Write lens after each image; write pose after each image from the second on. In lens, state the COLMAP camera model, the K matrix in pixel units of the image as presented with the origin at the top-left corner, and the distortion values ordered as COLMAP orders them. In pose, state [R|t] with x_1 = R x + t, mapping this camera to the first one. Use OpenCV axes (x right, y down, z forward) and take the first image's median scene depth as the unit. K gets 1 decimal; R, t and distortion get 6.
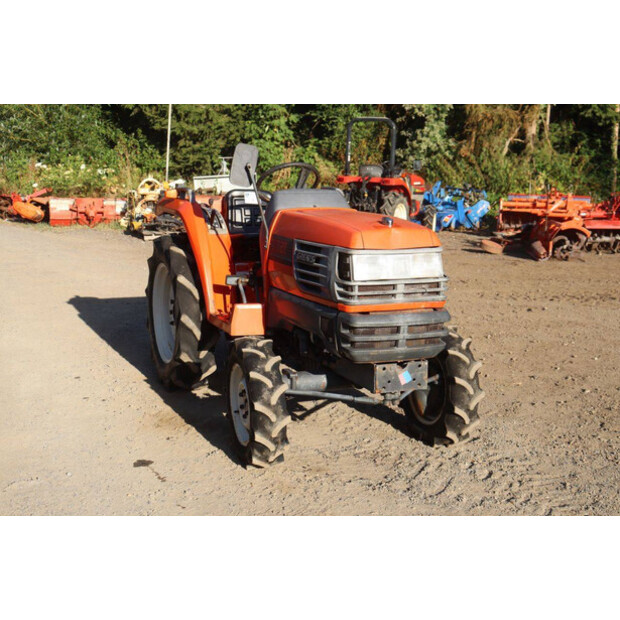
lens RADIAL K [[852.7, 0, 308.5], [0, 852.7, 314.3], [0, 0, 1]] dist [0.088532, 0.000000]
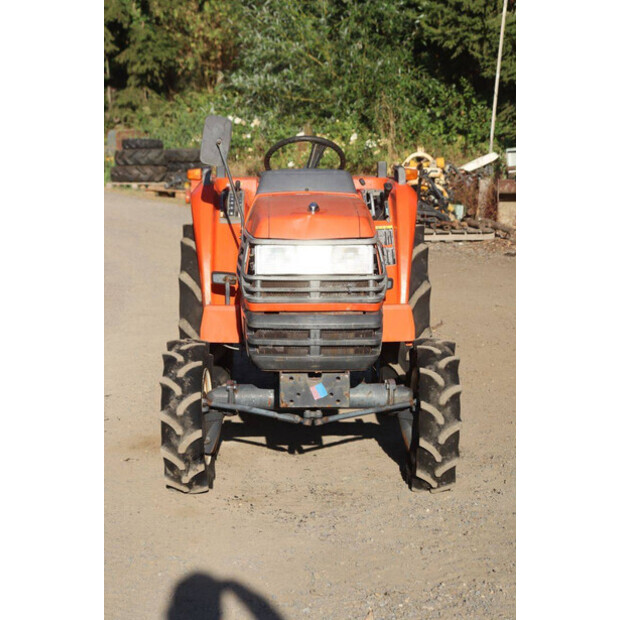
lens RADIAL K [[1365.1, 0, 313.1], [0, 1365.1, 308.3], [0, 0, 1]] dist [0.474245, 0.000000]
pose [[0.935457, 0.032926, -0.351904, 0.576804], [-0.048192, 0.998235, -0.034710, 0.039138], [0.350140, 0.049428, 0.935392, -0.273179]]
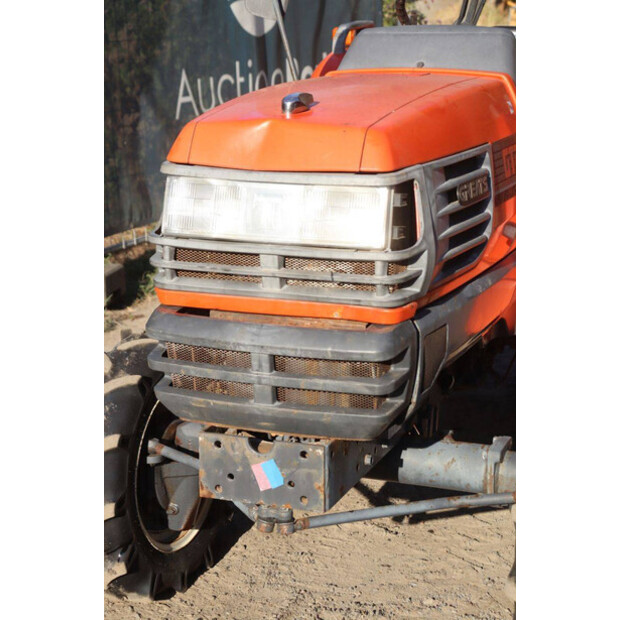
lens RADIAL K [[1365.1, 0, 311.2], [0, 1365.1, 307.8], [0, 0, 1]] dist [0.474245, 0.000000]
pose [[0.724380, 0.138012, -0.675446, 0.573671], [-0.105473, 0.990409, 0.089252, -0.070669], [0.681285, 0.006589, 0.731988, 0.507851]]
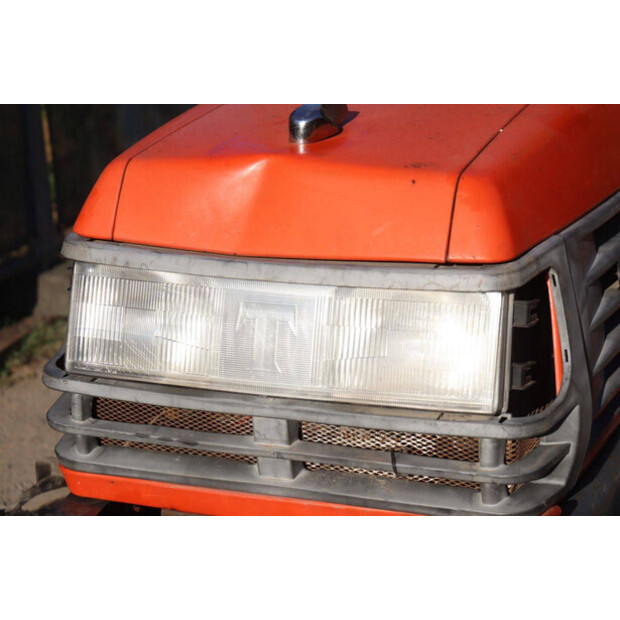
lens RADIAL K [[1365.1, 0, 325.9], [0, 1365.1, 303.0], [0, 0, 1]] dist [0.474245, 0.000000]
pose [[0.726393, 0.156176, -0.669300, 0.342185], [-0.086319, 0.986859, 0.136595, -0.111606], [0.681838, -0.041448, 0.730328, 0.739891]]
